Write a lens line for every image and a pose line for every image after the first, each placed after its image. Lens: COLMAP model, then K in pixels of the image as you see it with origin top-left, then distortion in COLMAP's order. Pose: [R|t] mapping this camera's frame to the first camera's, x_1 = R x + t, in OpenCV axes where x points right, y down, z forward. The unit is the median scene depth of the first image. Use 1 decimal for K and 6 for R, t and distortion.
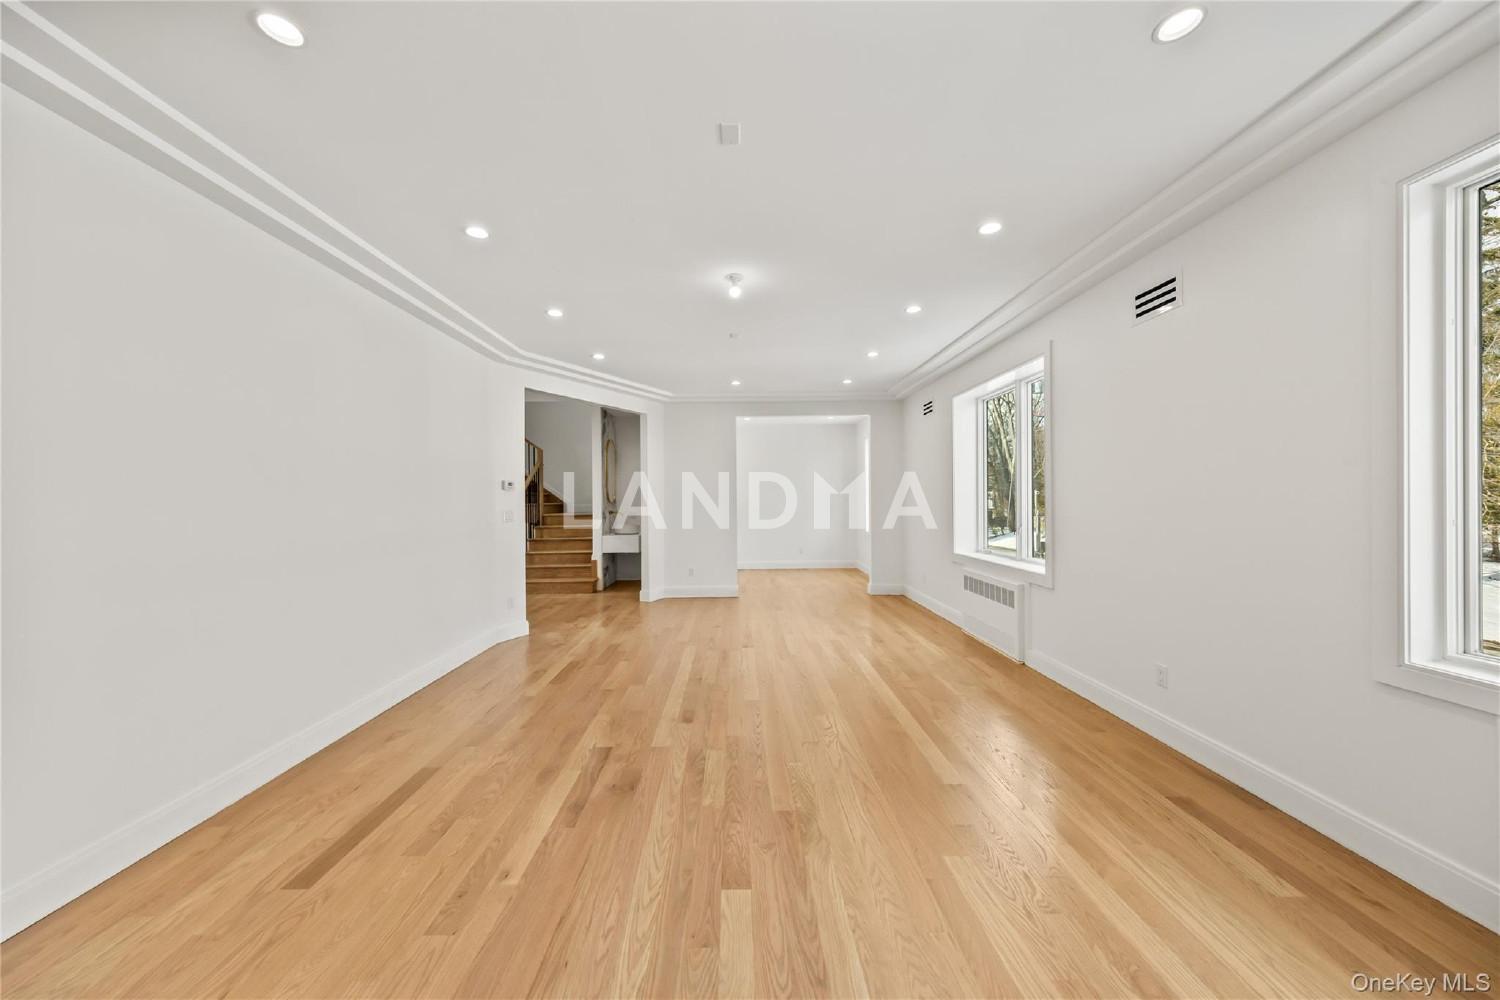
lens RADIAL K [[508.9, 0, 748.9], [0, 508.9, 495.6], [0, 0, 1]] dist [0.001542, 0.000011]
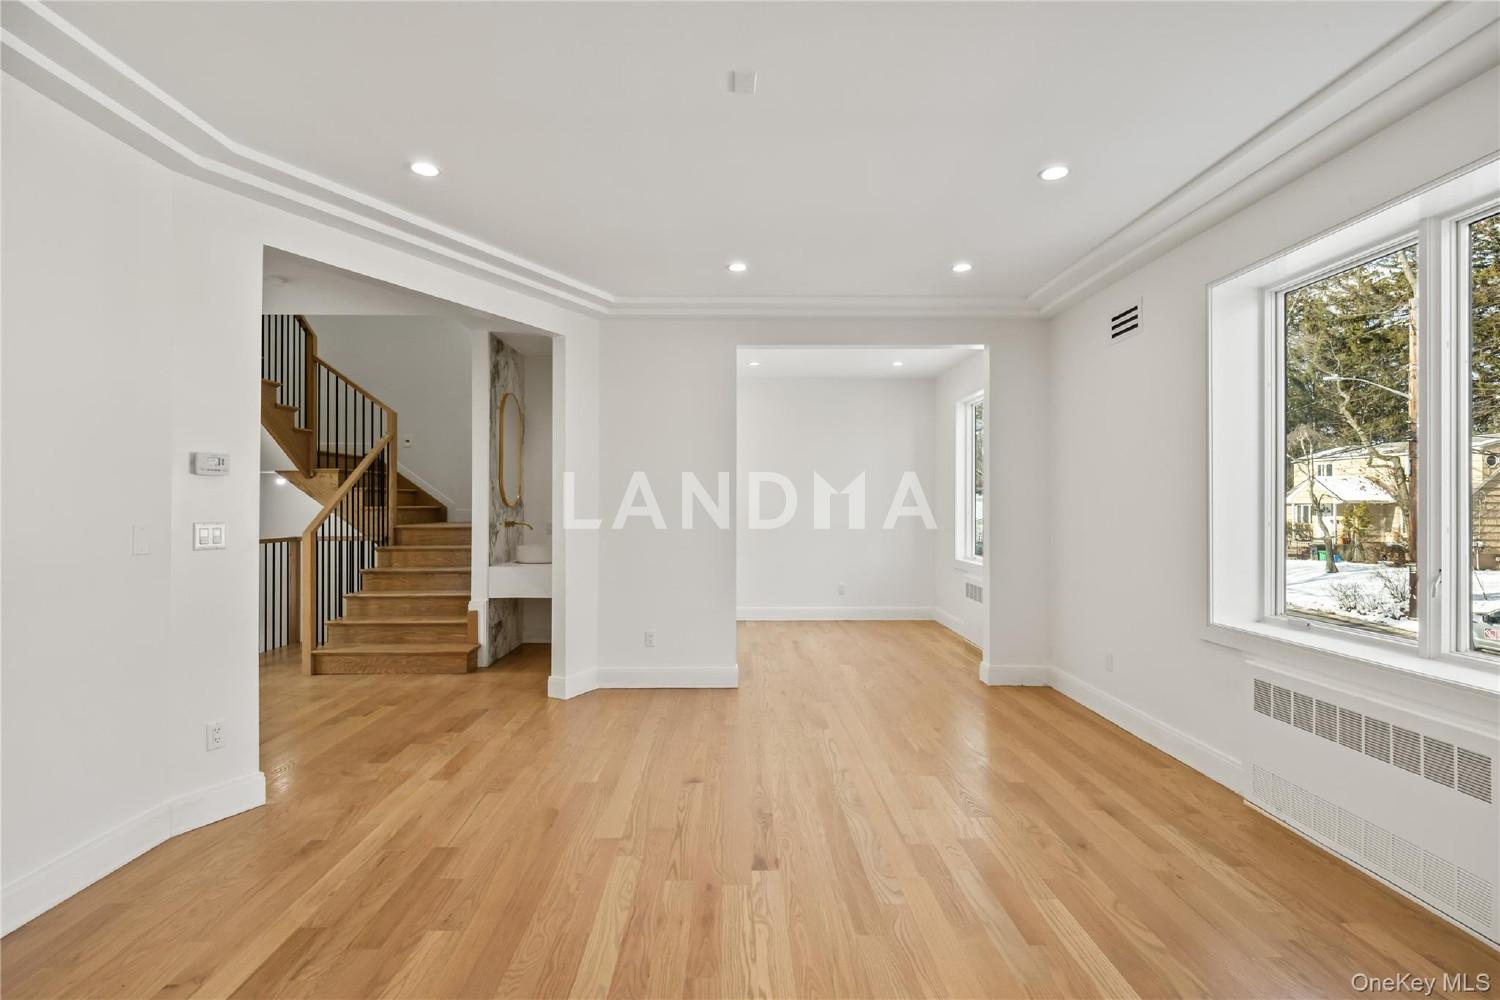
lens RADIAL K [[667.4, 0, 741.1], [0, 667.4, 502.6], [0, 0, 1]] dist [0.000489, 0.000342]
pose [[0.999908, 0.010333, -0.008810, -0.015858], [-0.010274, 0.999924, 0.006747, 0.003679], [0.008879, -0.006655, 0.999938, 0.372642]]
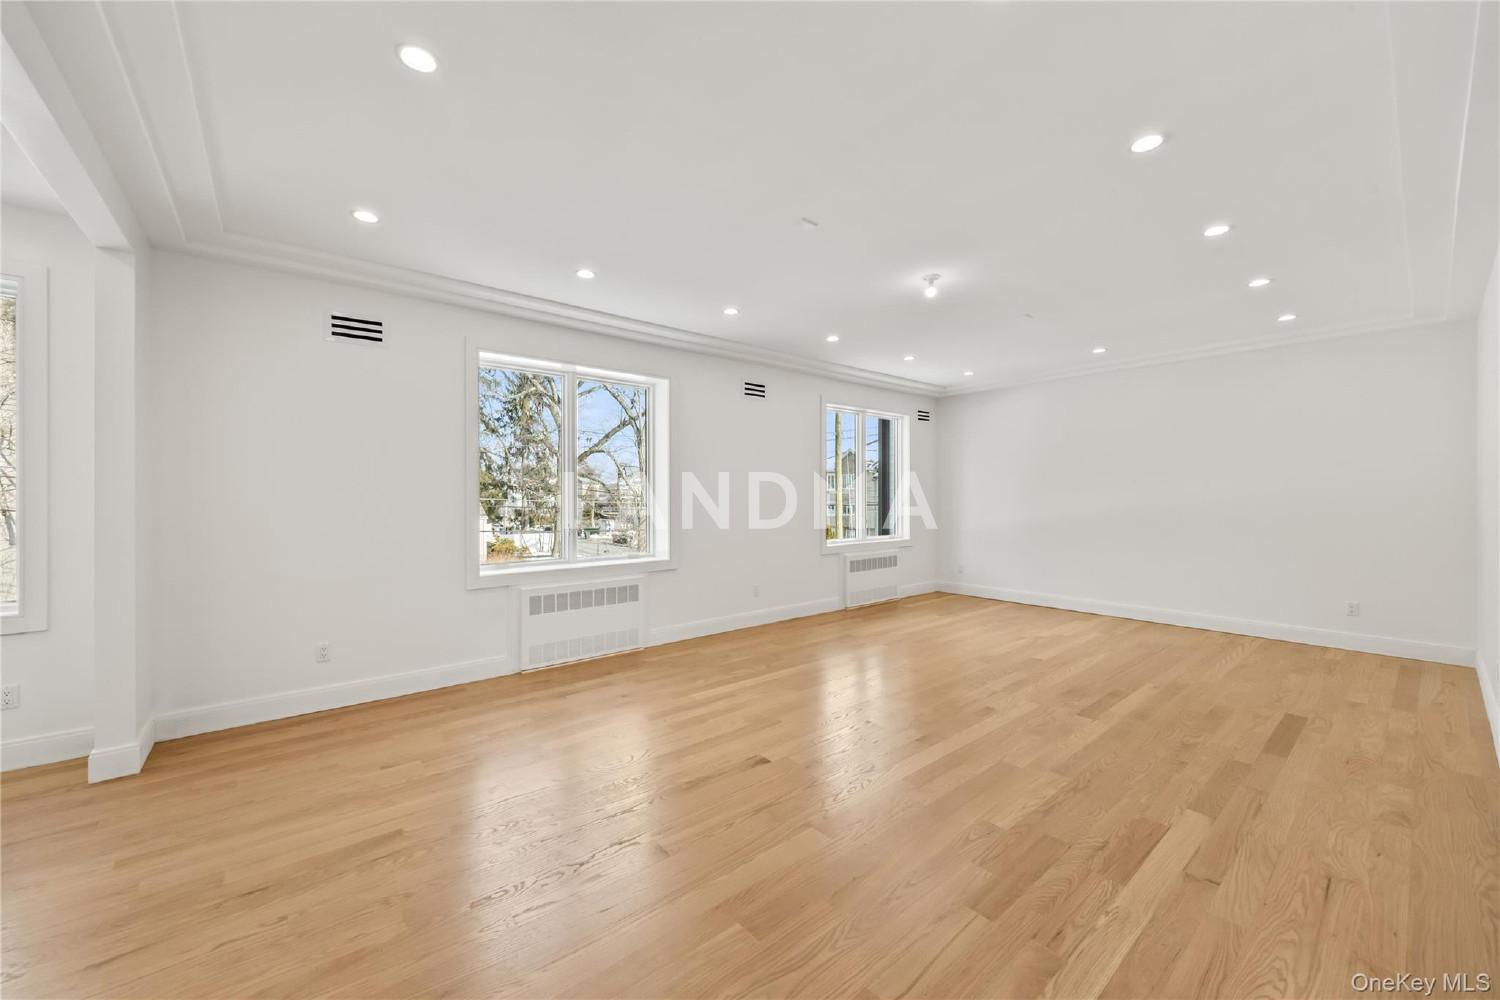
lens RADIAL K [[542.7, 0, 744.5], [0, 542.7, 495.3], [0, 0, 1]] dist [-0.012163, 0.000165]
pose [[-0.598950, 0.010894, 0.800713, -0.372365], [0.003186, 0.999932, -0.011221, 0.012639], [-0.800780, -0.004170, -0.598944, 1.088960]]
